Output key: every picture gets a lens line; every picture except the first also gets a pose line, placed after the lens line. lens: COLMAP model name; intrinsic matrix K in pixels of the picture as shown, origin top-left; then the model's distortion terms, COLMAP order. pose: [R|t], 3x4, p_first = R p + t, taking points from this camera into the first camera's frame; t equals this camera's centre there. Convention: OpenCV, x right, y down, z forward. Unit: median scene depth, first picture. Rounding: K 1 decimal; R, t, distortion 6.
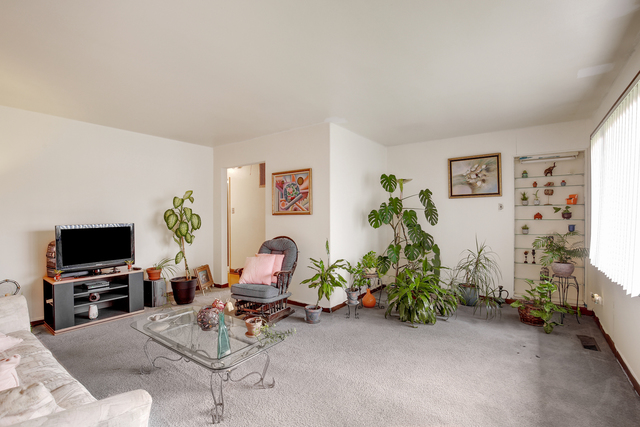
lens RADIAL K [[299.3, 0, 318.2], [0, 299.3, 214.6], [0, 0, 1]] dist [-0.025607, 0.000237]
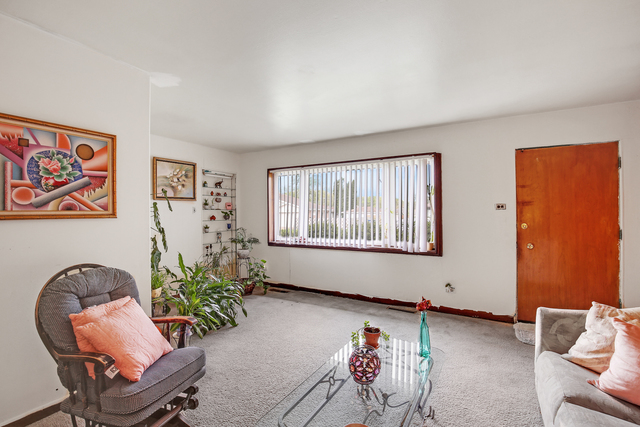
lens RADIAL K [[299.3, 0, 318.2], [0, 299.3, 214.6], [0, 0, 1]] dist [-0.025607, 0.000237]
pose [[-0.092296, 0.004340, 0.995722, -0.583909], [0.005420, 0.999978, -0.003856, -0.001881], [-0.995717, 0.005041, -0.092317, 0.640799]]
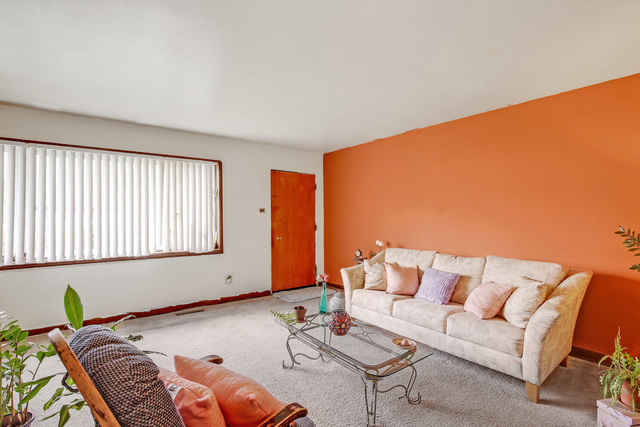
lens RADIAL K [[299.3, 0, 318.2], [0, 299.3, 214.6], [0, 0, 1]] dist [-0.025607, 0.000237]
pose [[-0.956724, 0.008791, 0.290864, -0.342504], [0.008021, 0.999960, -0.003838, -0.002918], [-0.290886, -0.001338, -0.956757, 1.048661]]
